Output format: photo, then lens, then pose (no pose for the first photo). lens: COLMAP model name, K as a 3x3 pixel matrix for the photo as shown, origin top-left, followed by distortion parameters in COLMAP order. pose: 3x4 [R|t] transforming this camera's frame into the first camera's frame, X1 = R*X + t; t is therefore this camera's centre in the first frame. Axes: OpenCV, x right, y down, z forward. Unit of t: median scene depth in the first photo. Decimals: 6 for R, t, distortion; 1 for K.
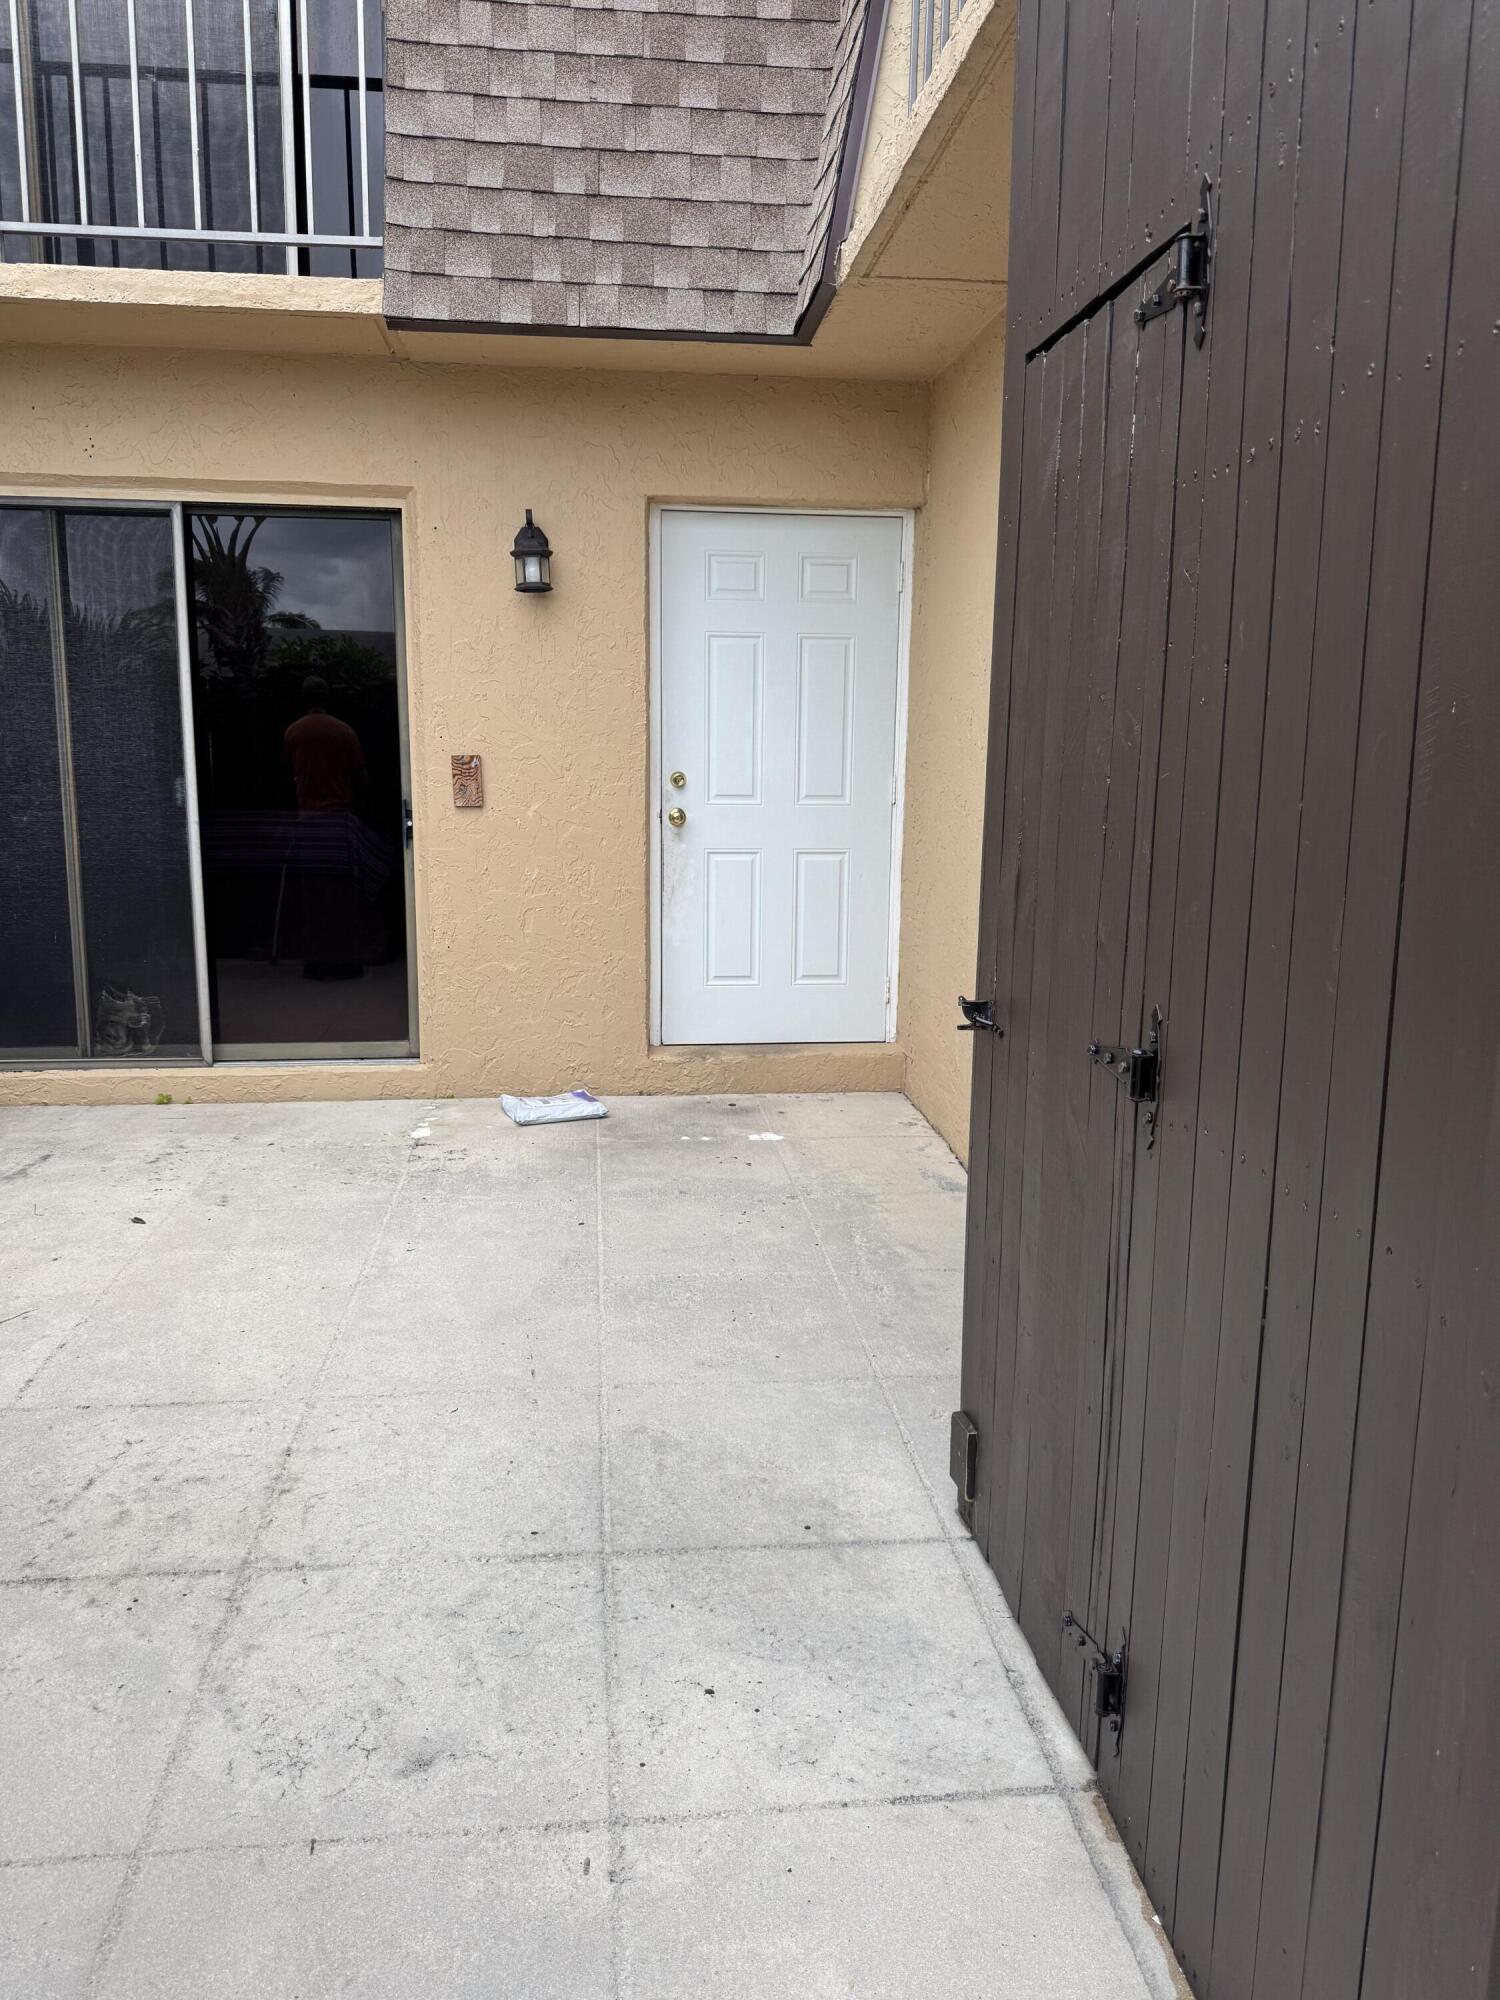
lens RADIAL K [[1402.3, 0, 758.5], [0, 1402.3, 991.9], [0, 0, 1]] dist [0.012606, -0.016431]
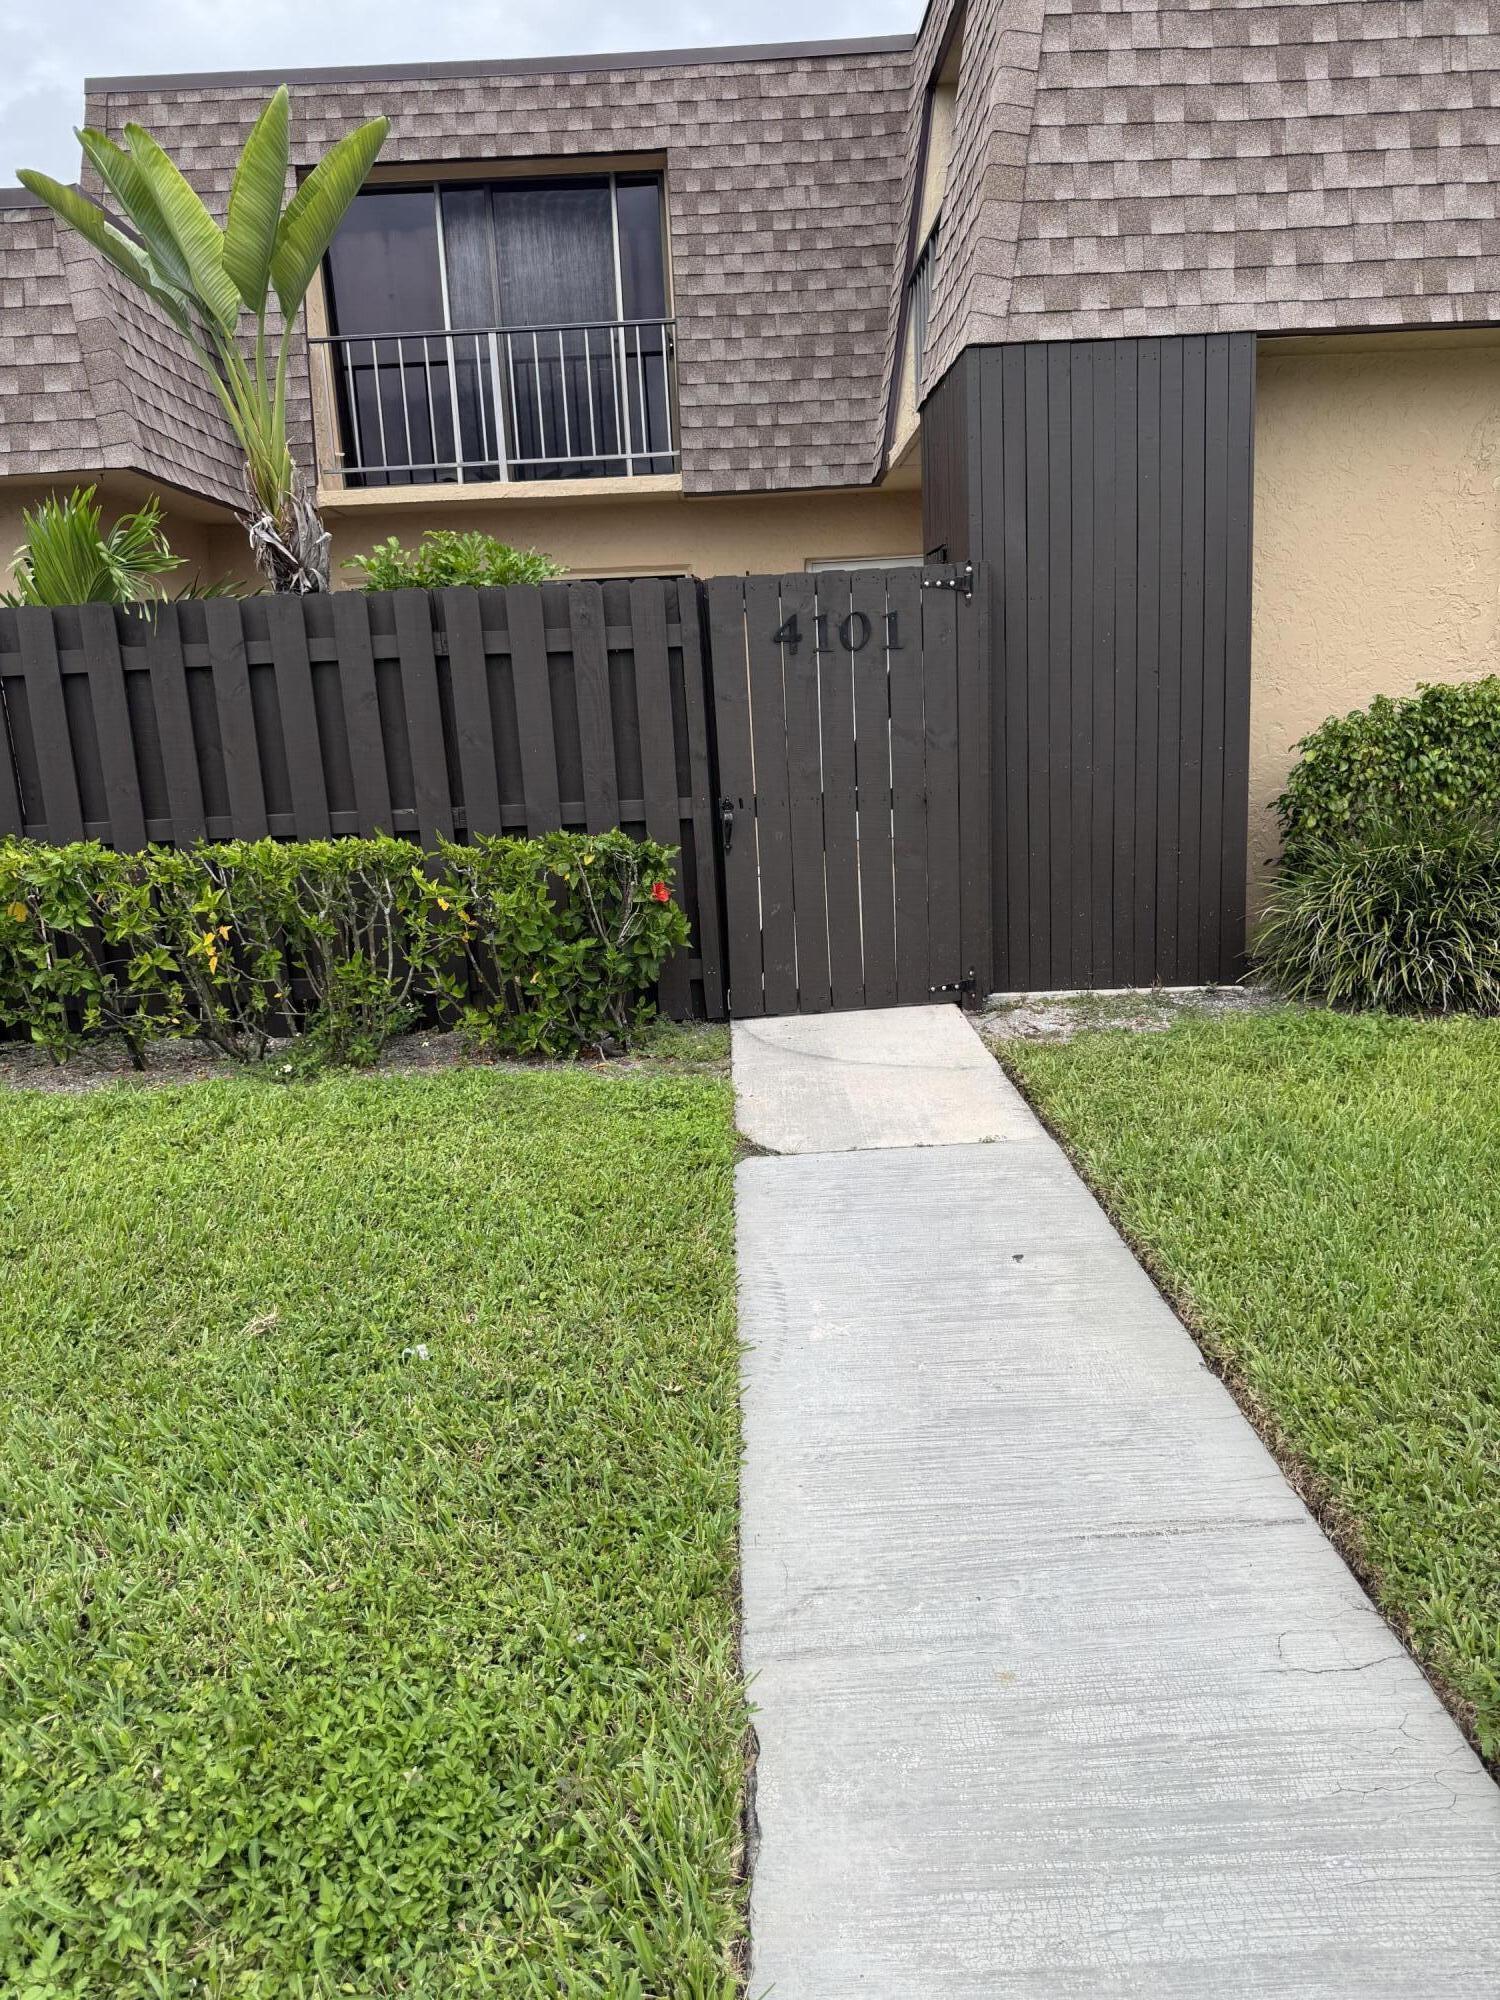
lens RADIAL K [[1402.3, 0, 751.7], [0, 1402.3, 996.0], [0, 0, 1]] dist [0.012606, -0.016431]
pose [[0.993241, -0.037983, -0.109681, 0.048985], [0.044082, 0.997582, 0.053723, 0.186739], [0.107376, -0.058195, 0.992514, -1.189094]]
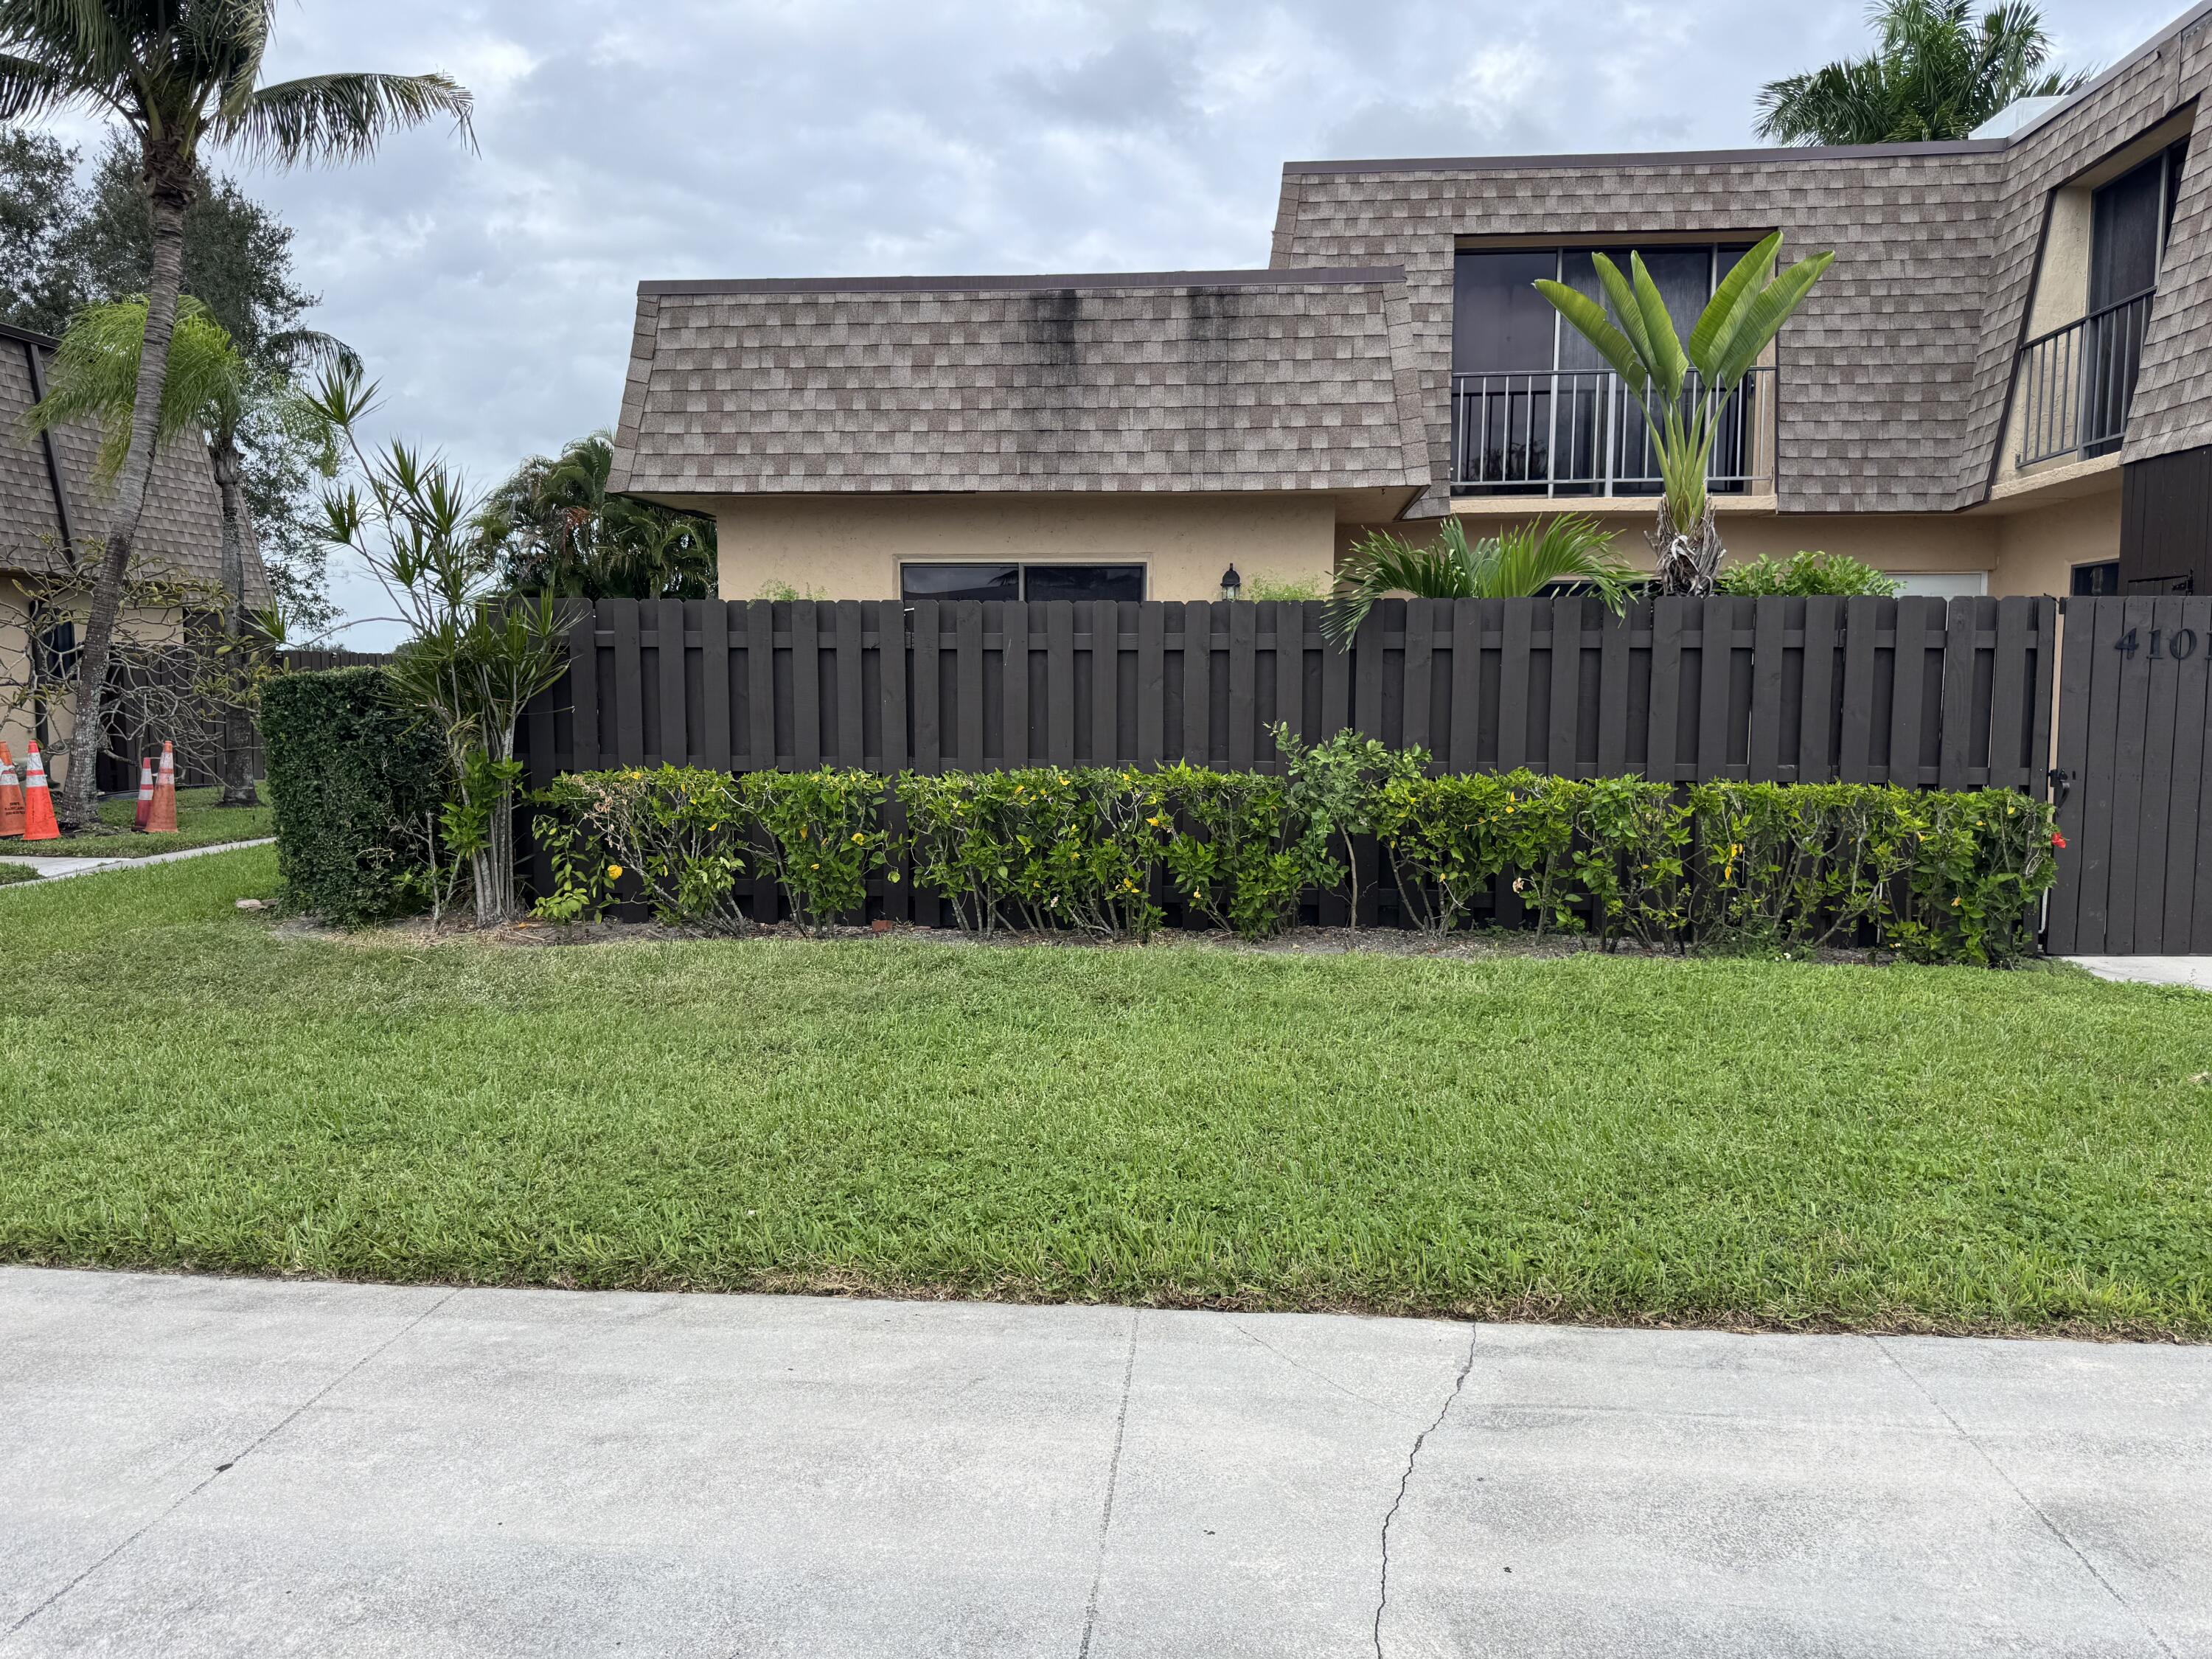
lens RADIAL K [[1550.9, 0, 1106.0], [0, 1550.9, 846.6], [0, 0, 1]] dist [0.012606, -0.016431]
pose [[0.979926, 0.007936, -0.199202, -0.872658], [-0.018762, 0.998444, -0.052518, 0.278284], [0.198476, 0.055201, 0.978550, -1.885992]]
